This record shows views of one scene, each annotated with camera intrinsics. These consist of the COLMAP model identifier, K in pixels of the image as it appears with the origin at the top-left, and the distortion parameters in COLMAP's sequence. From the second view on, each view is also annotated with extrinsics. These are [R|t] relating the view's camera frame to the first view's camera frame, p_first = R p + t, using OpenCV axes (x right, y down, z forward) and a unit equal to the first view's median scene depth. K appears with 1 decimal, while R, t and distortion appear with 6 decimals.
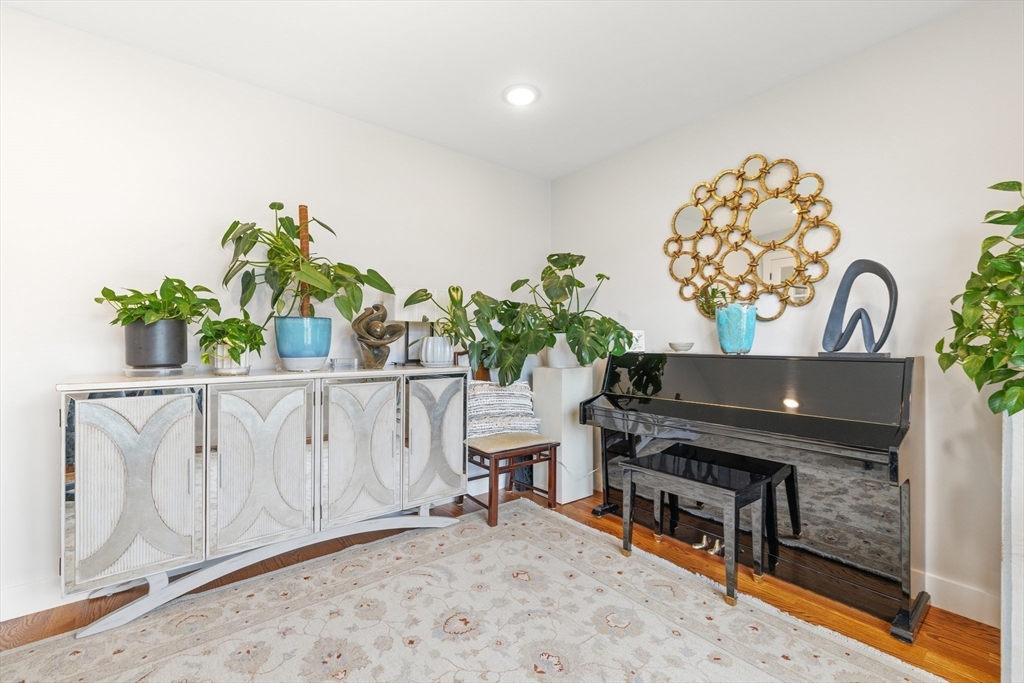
lens RADIAL K [[433.7, 0, 508.9], [0, 433.7, 343.3], [0, 0, 1]] dist [0.000116, -0.000073]
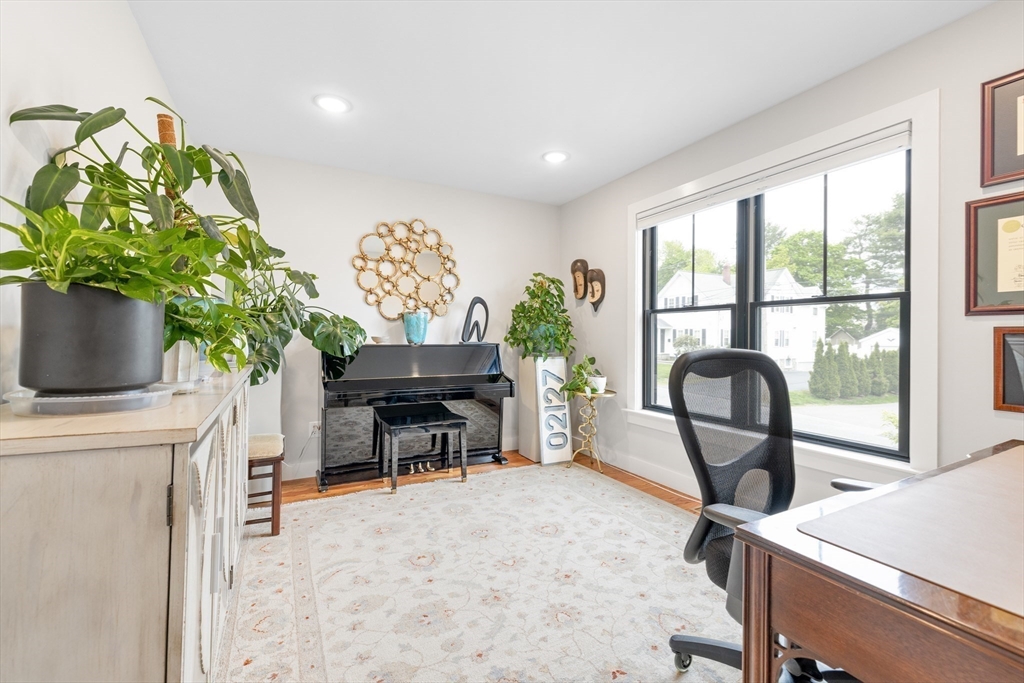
lens RADIAL K [[433.7, 0, 508.9], [0, 433.7, 343.3], [0, 0, 1]] dist [0.000116, -0.000073]
pose [[0.180518, -0.015955, 0.983442, -1.001830], [-0.001246, 0.999864, 0.016450, -0.004696], [-0.983571, -0.004195, 0.180473, 0.404488]]
